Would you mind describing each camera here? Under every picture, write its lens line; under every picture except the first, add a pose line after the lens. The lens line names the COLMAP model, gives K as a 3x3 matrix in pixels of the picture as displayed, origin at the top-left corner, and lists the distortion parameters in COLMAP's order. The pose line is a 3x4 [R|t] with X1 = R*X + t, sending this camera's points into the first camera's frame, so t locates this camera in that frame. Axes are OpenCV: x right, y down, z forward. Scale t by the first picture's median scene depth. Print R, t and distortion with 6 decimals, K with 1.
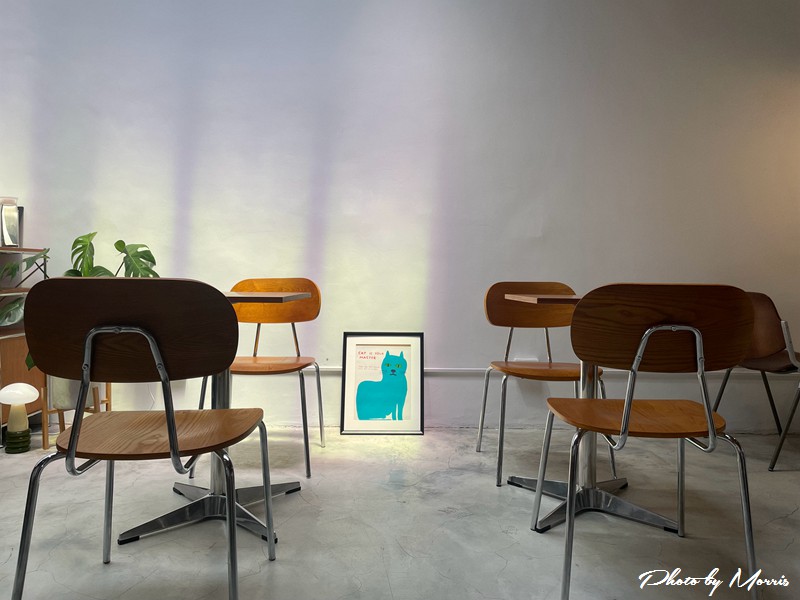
lens RADIAL K [[610.7, 0, 408.9], [0, 610.7, 283.3], [0, 0, 1]] dist [0.077024, -0.096910]
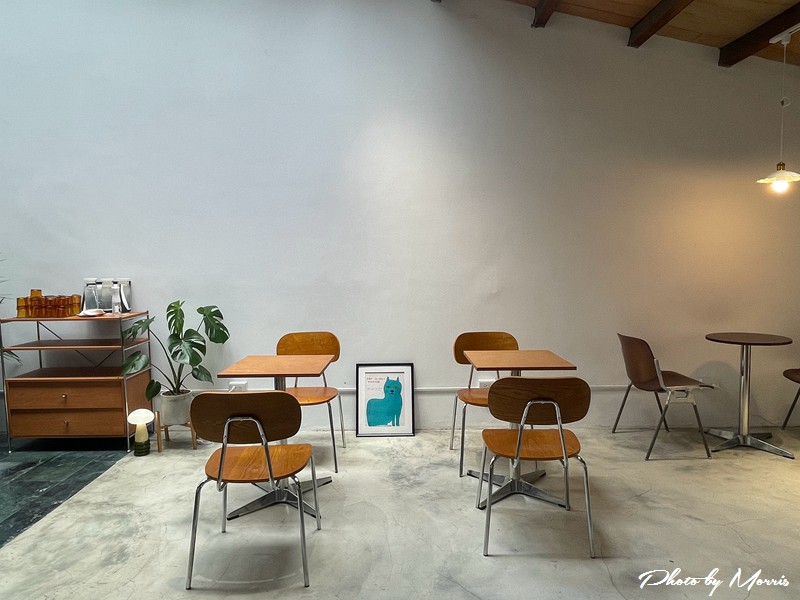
lens RADIAL K [[529.5, 0, 400.0], [0, 529.5, 300.0], [0, 0, 1]] dist [-0.000047, 0.000123]
pose [[0.999553, -0.022186, -0.020026, 0.028440], [0.023035, 0.998799, 0.043238, -0.157157], [0.019042, -0.043680, 0.998864, -0.275717]]
